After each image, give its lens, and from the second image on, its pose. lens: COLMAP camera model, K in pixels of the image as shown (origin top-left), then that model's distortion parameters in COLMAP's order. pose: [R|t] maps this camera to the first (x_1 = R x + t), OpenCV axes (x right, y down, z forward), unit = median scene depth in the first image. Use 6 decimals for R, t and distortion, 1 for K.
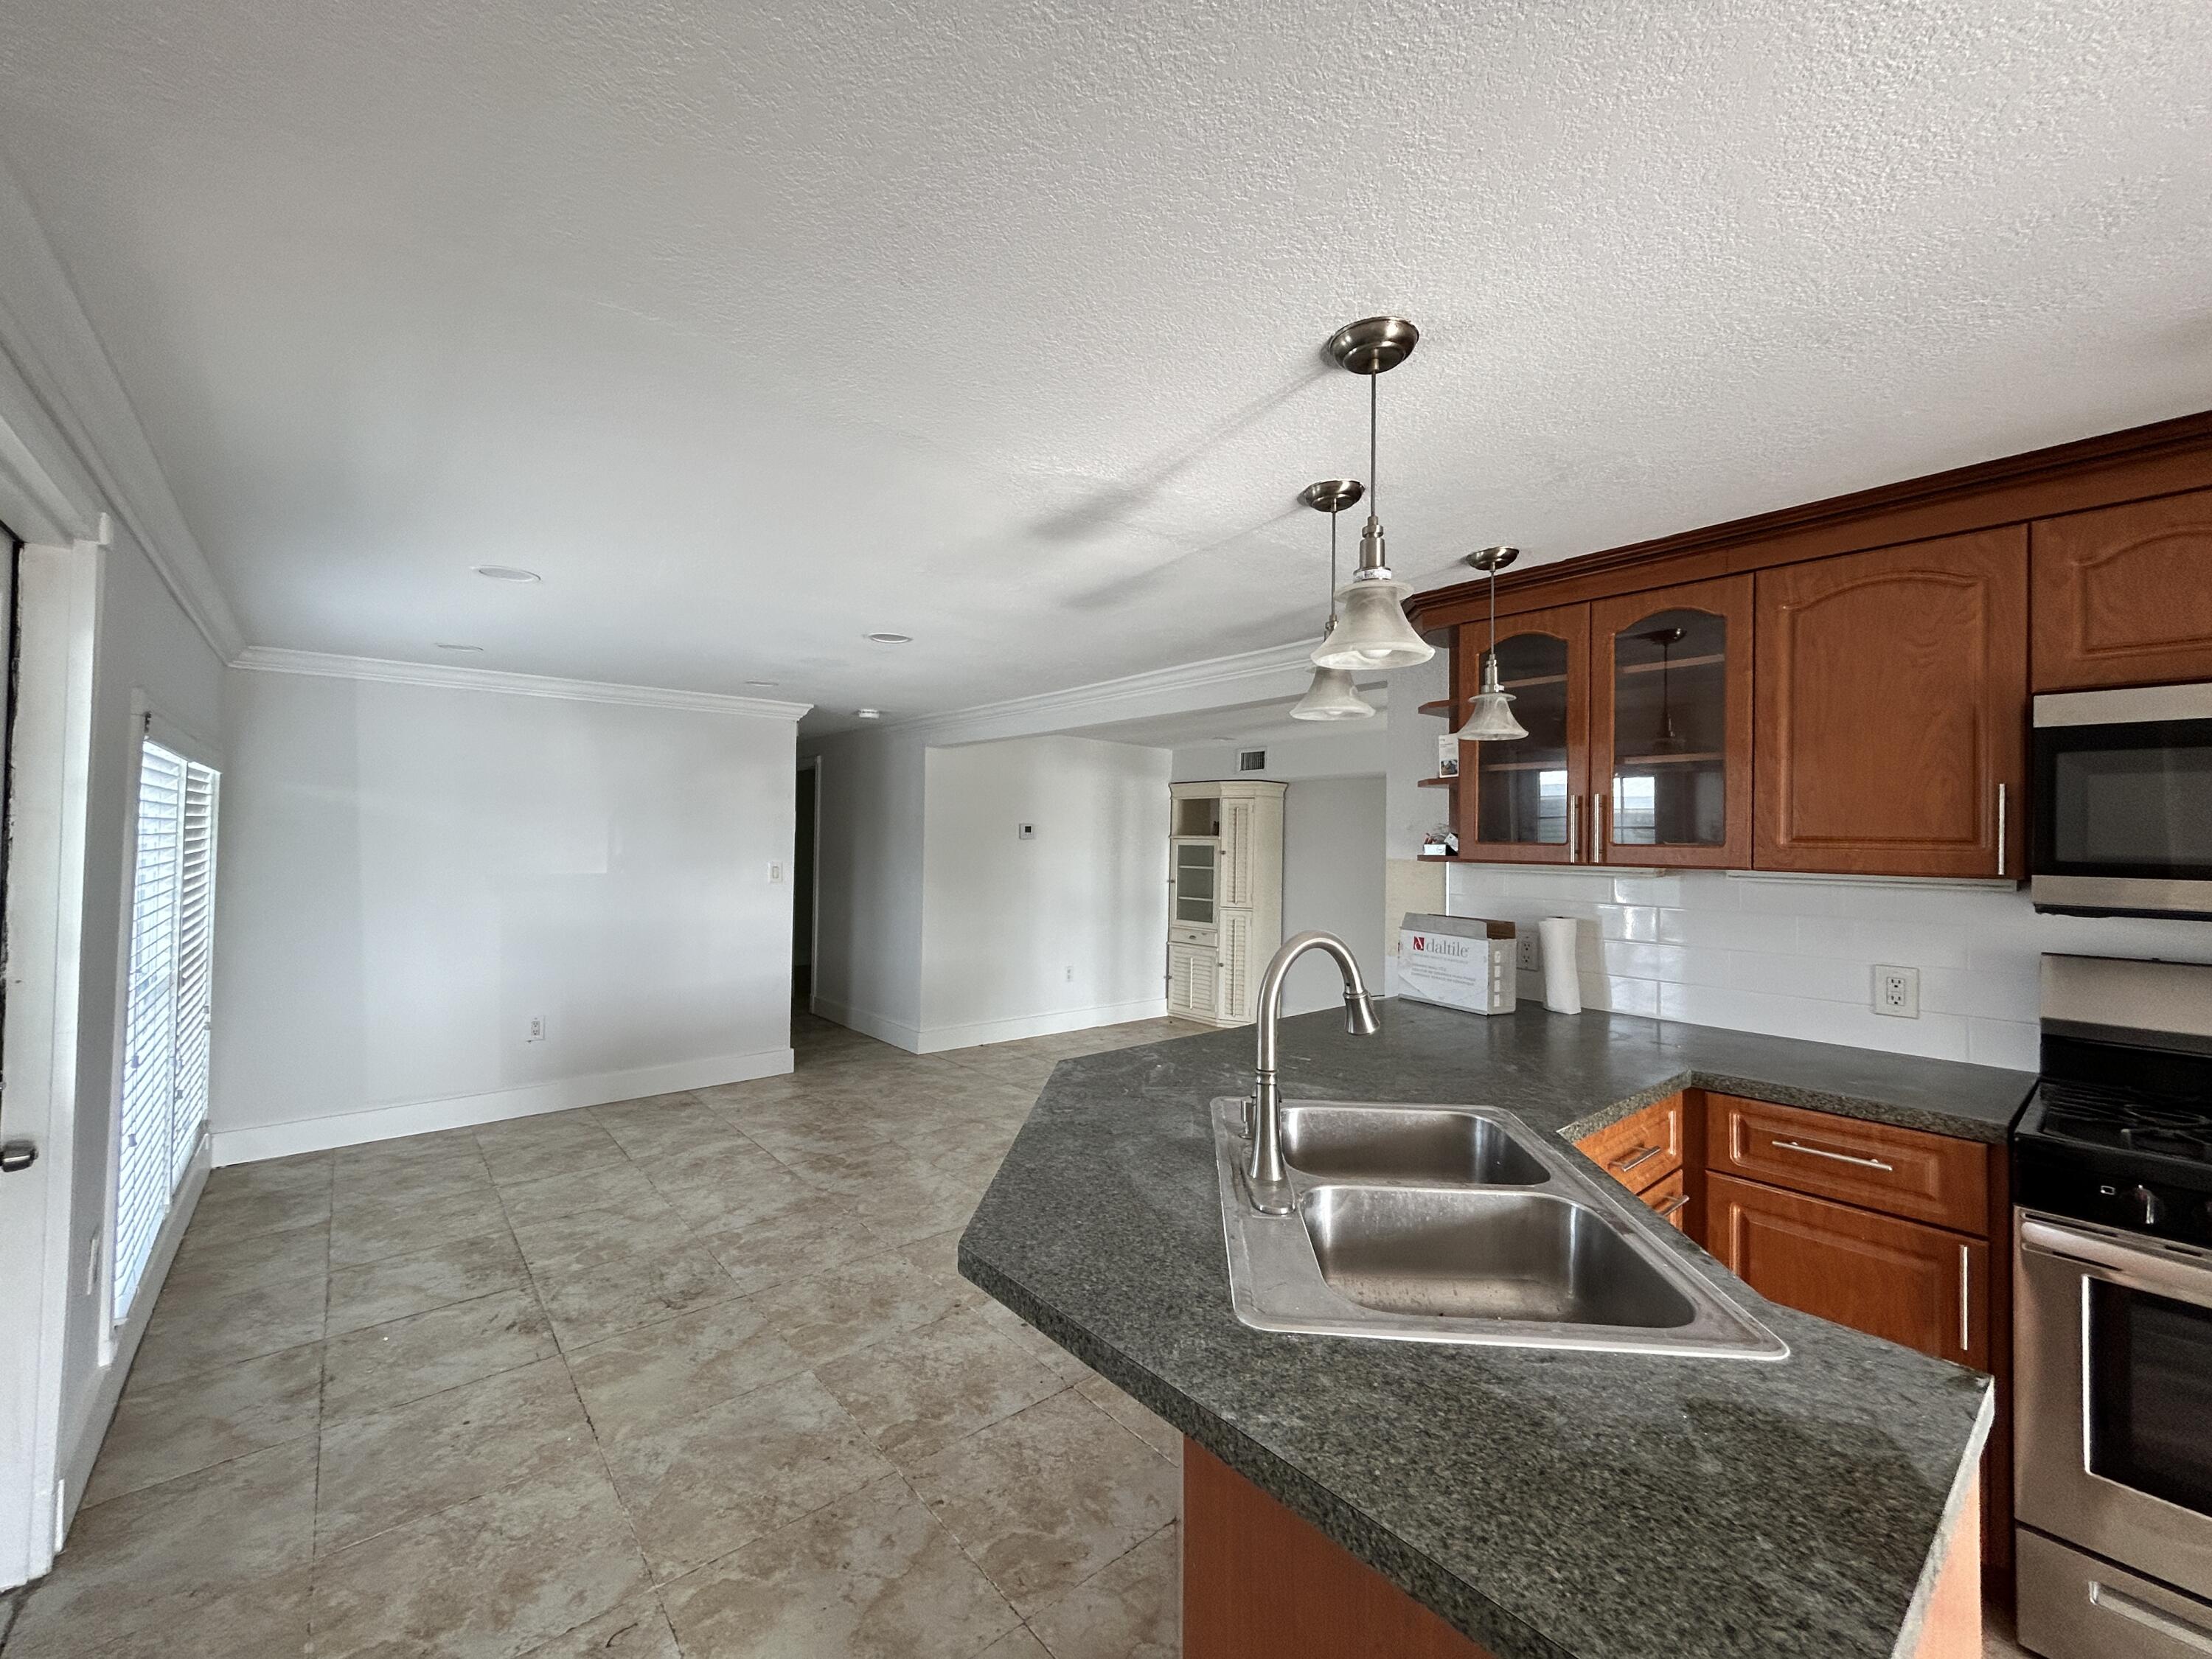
lens RADIAL K [[897.7, 0, 1099.5], [0, 897.7, 824.2], [0, 0, 1]] dist [-0.001645, 0.000900]
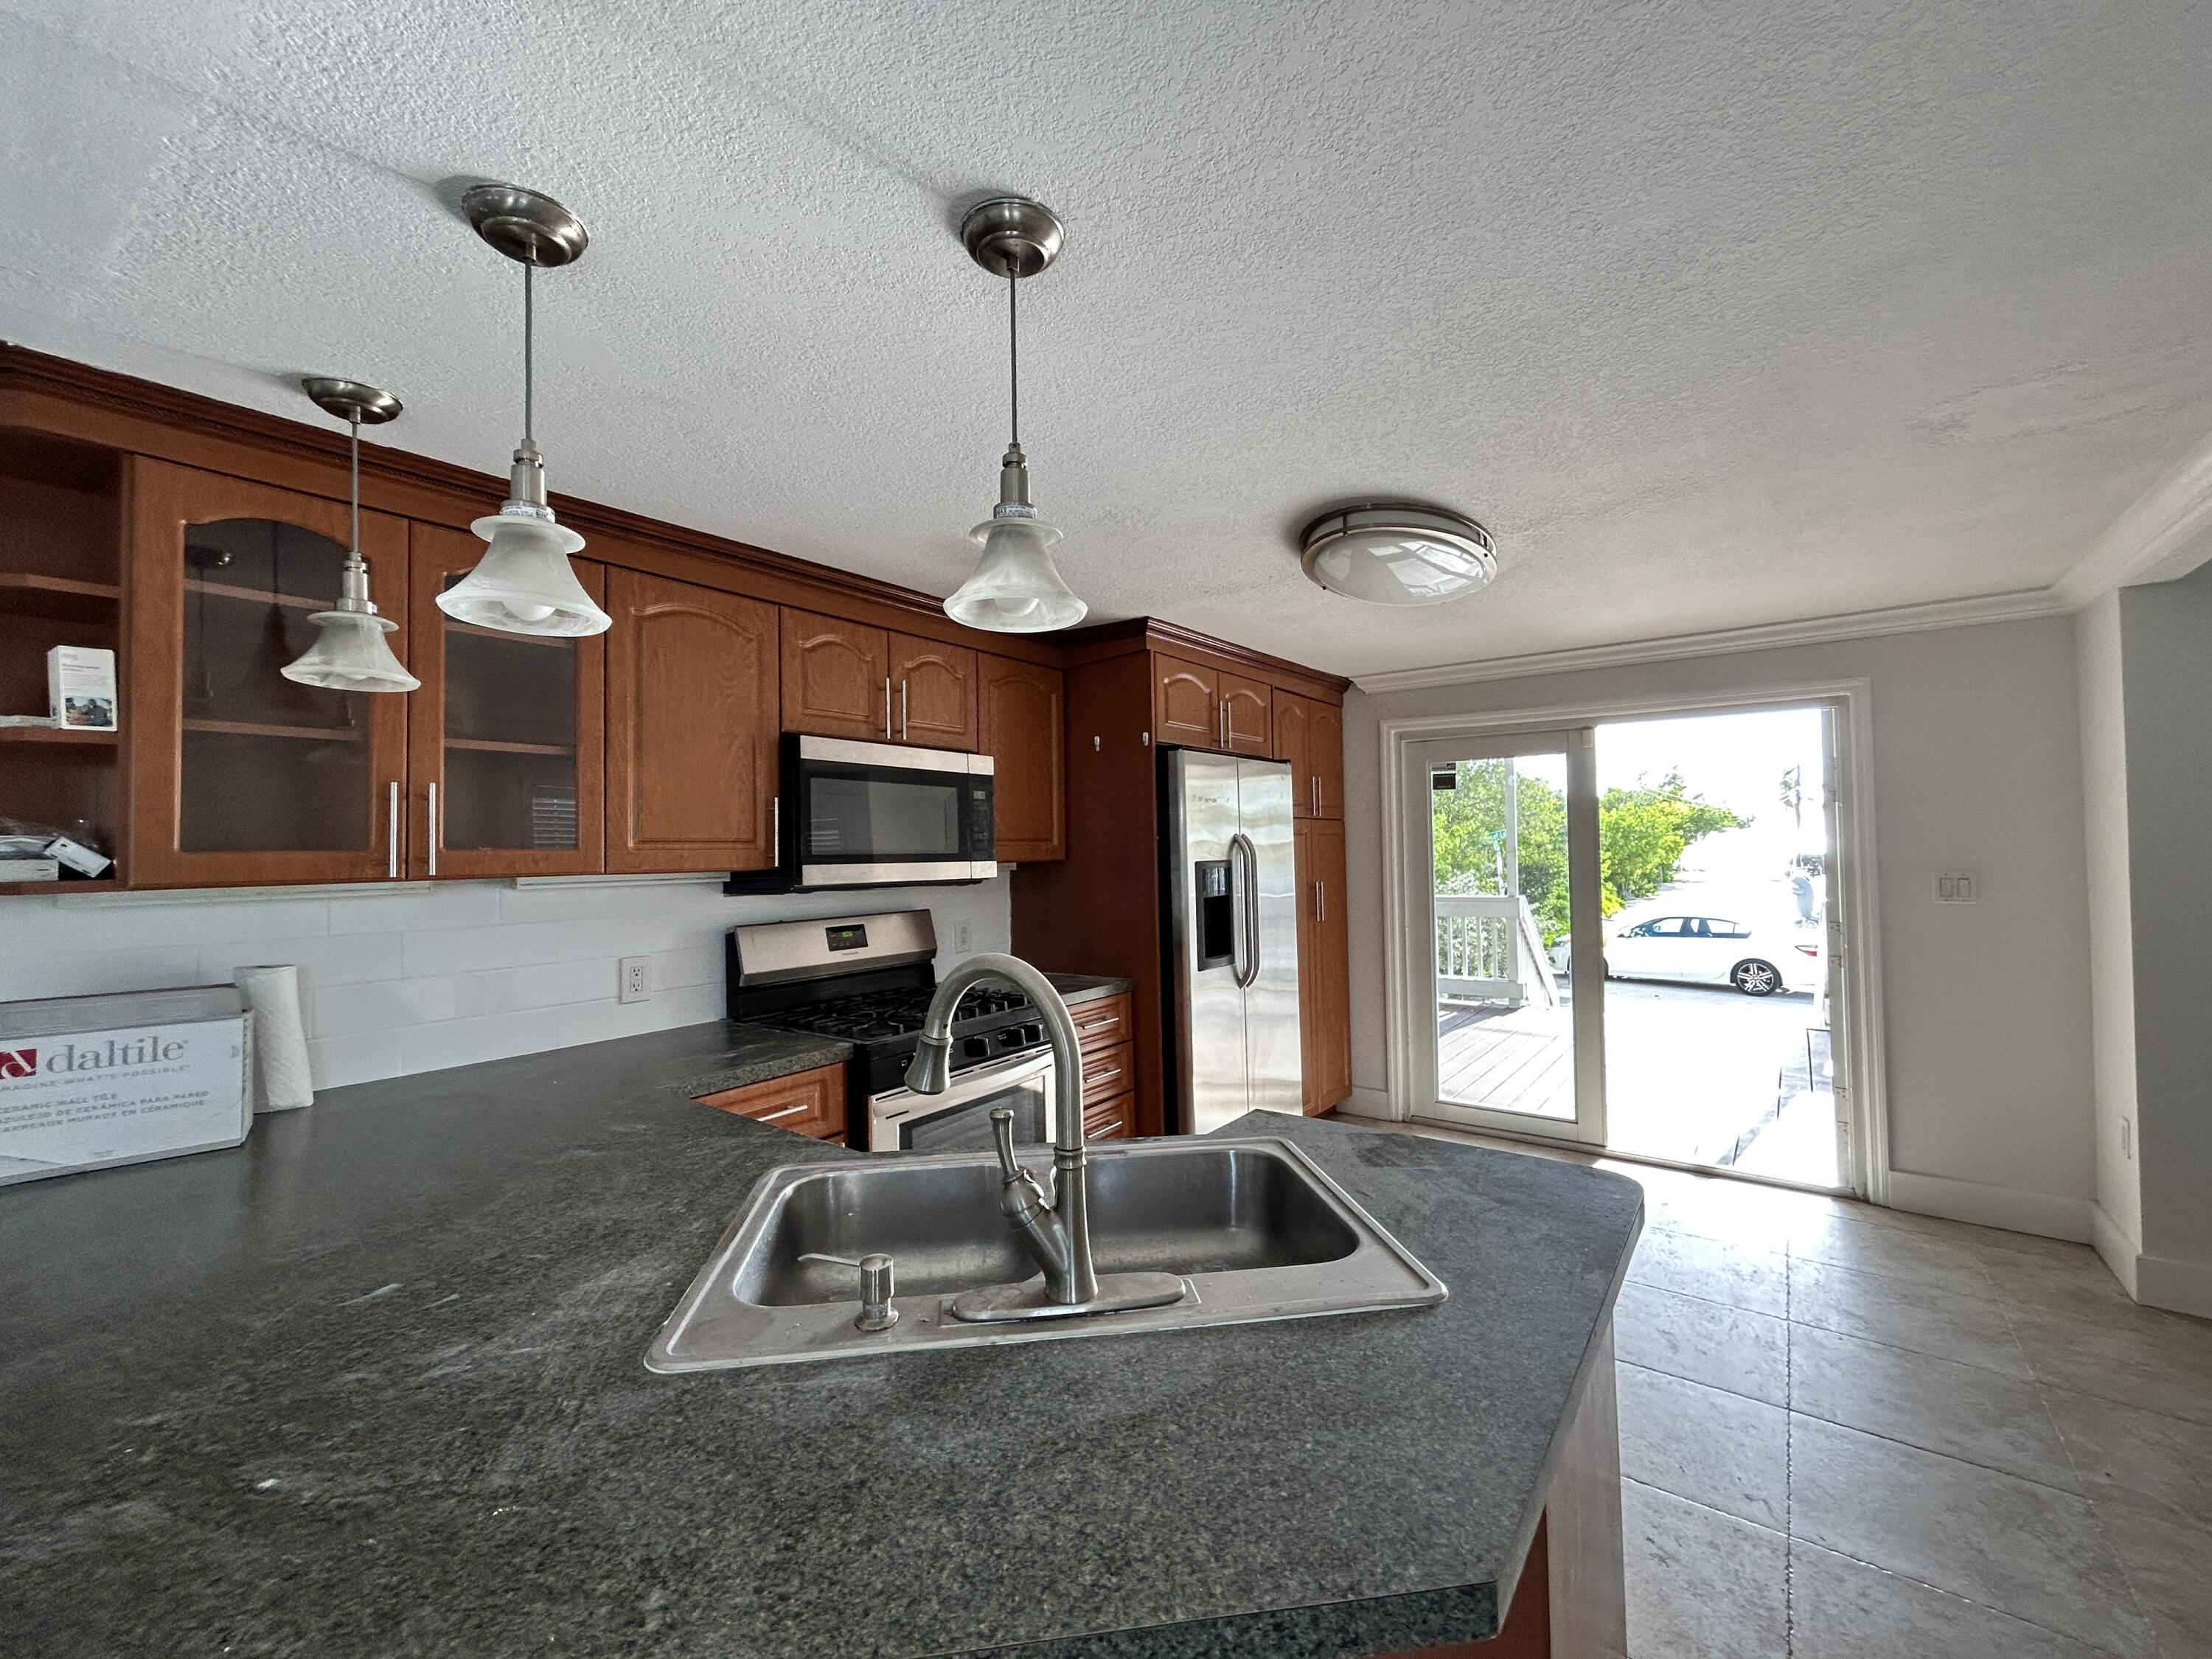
lens RADIAL K [[895.2, 0, 1106.0], [0, 895.2, 829.5], [0, 0, 1]] dist [-0.002632, 0.001044]
pose [[-0.221509, 0.012648, 0.975076, -0.292842], [0.000301, 0.999917, -0.012902, 0.014625], [-0.975158, -0.002565, -0.221494, 0.628679]]
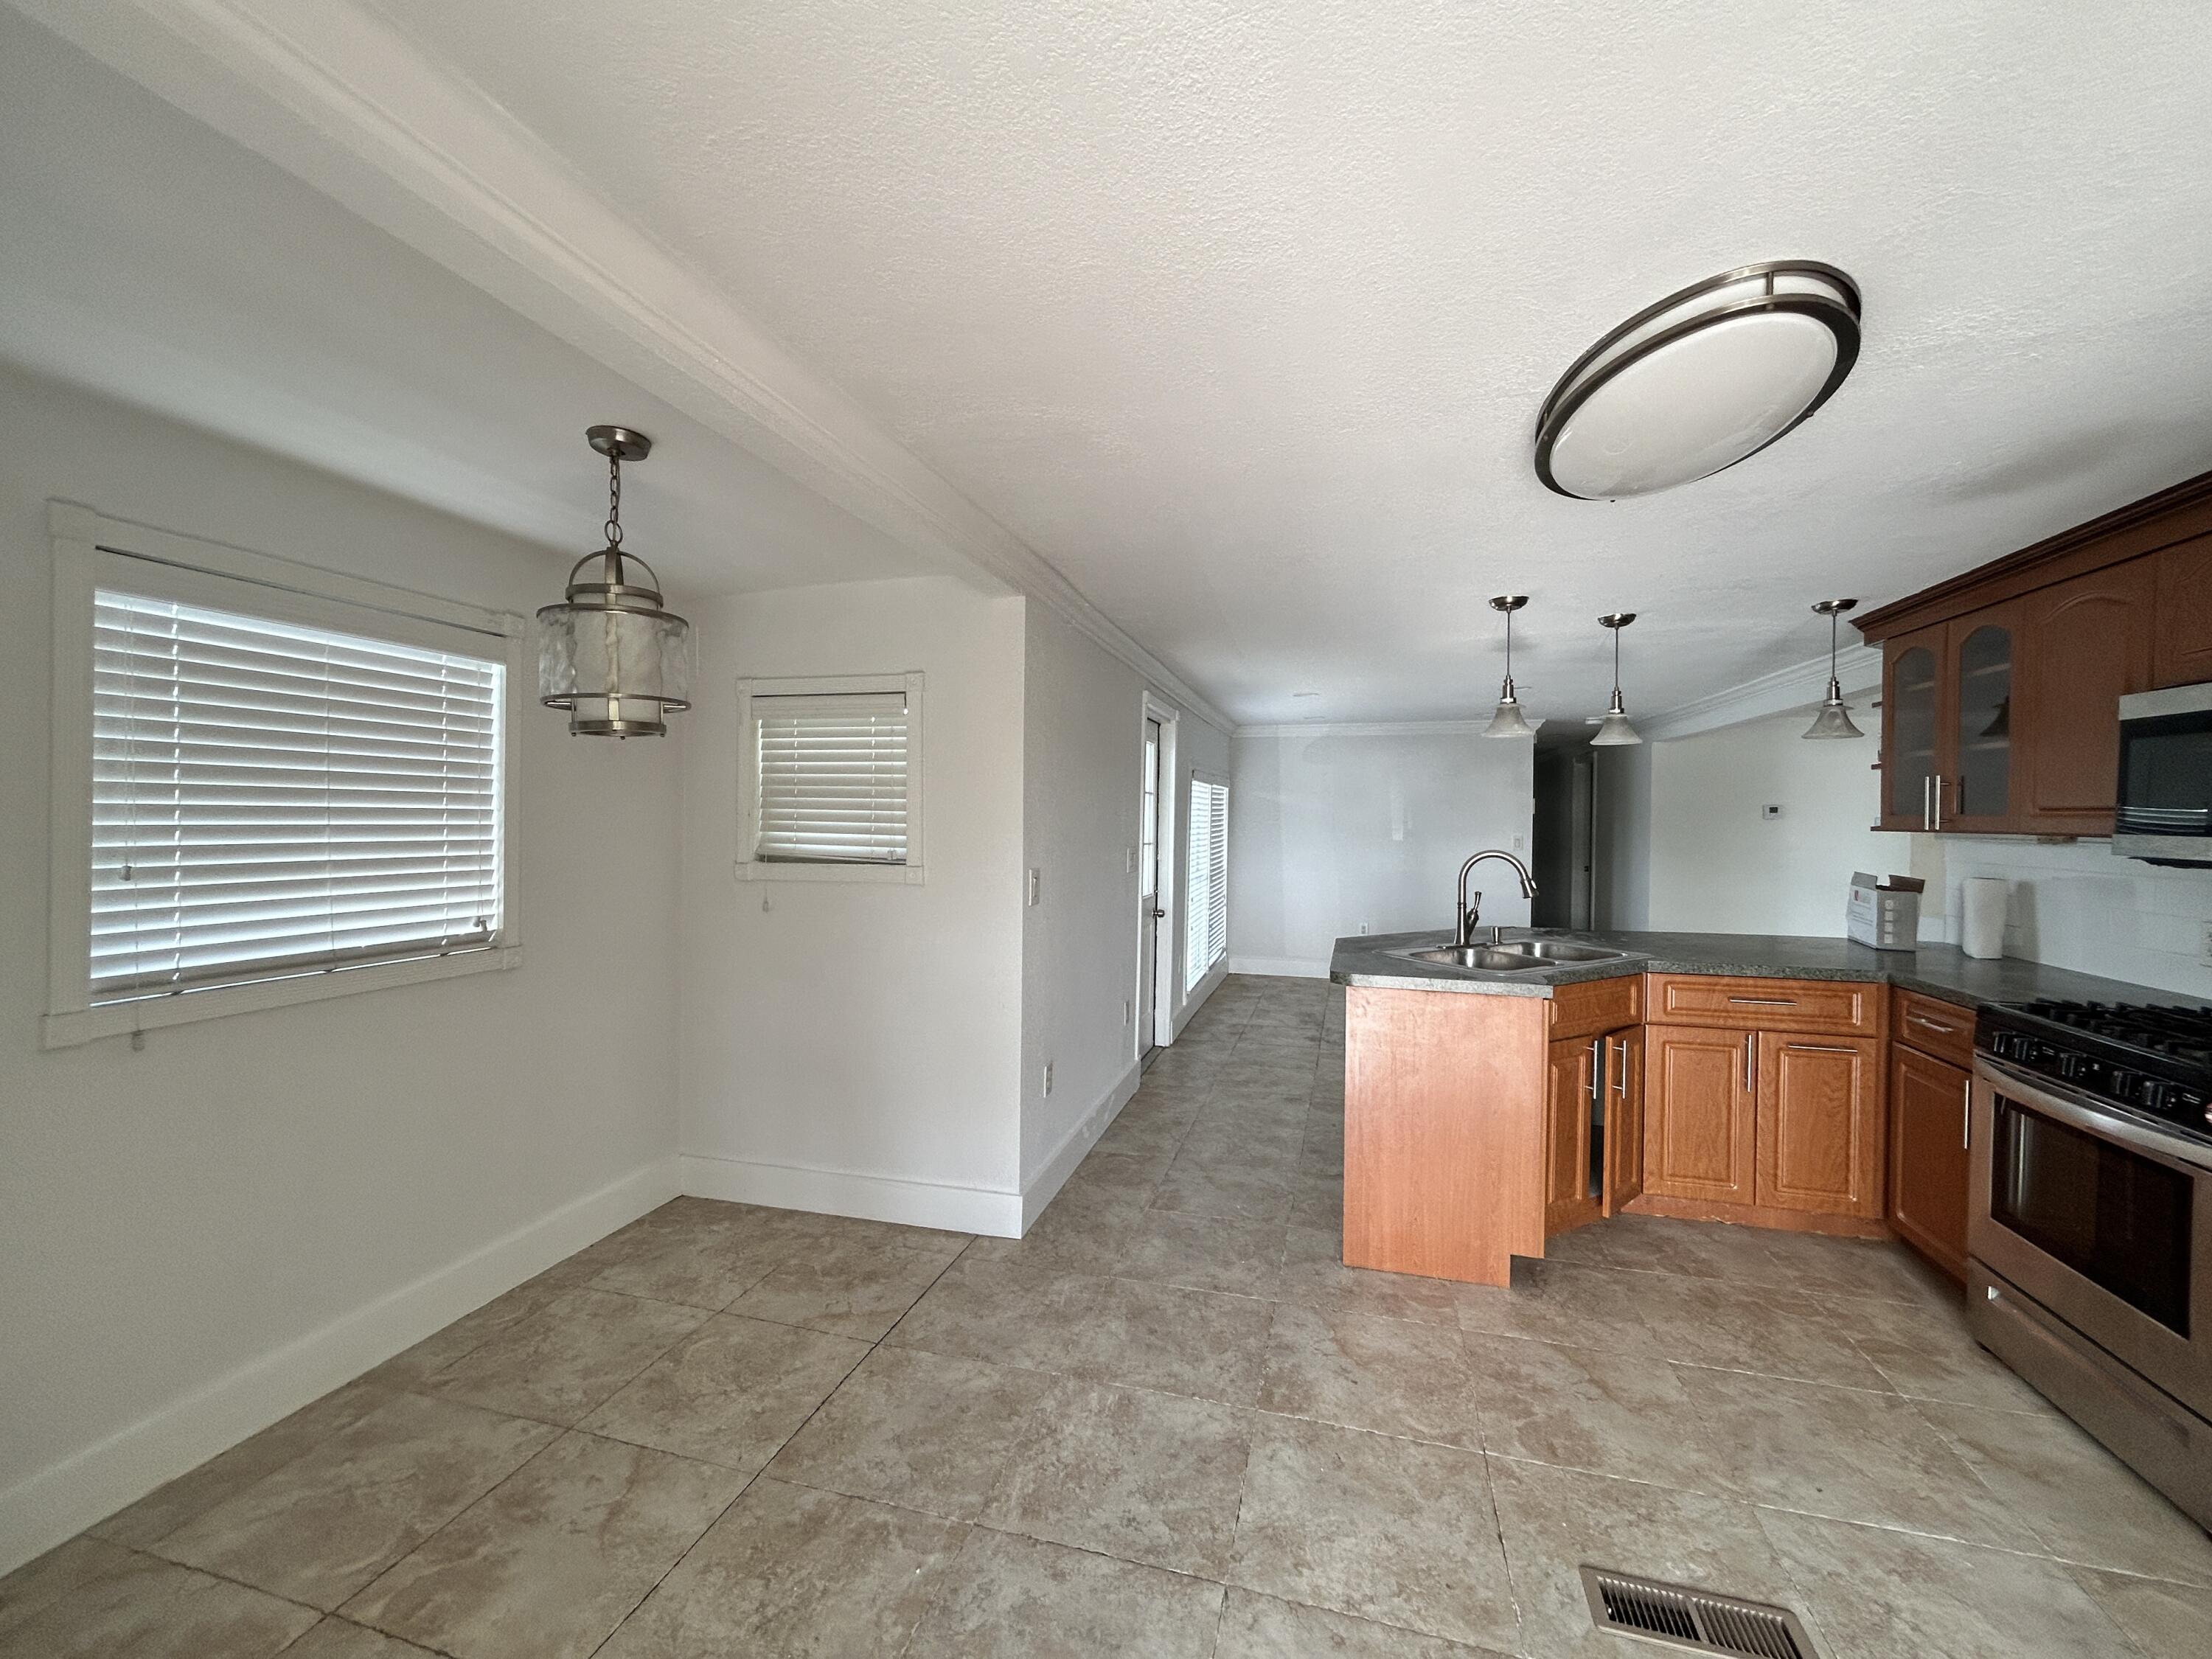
lens RADIAL K [[897.7, 0, 1099.5], [0, 897.7, 824.2], [0, 0, 1]] dist [-0.001645, 0.000900]
pose [[0.560674, 0.001242, -0.828036, 0.949057], [0.011268, 0.999895, 0.009129, 0.010443], [0.827960, -0.014449, 0.560601, -0.699959]]
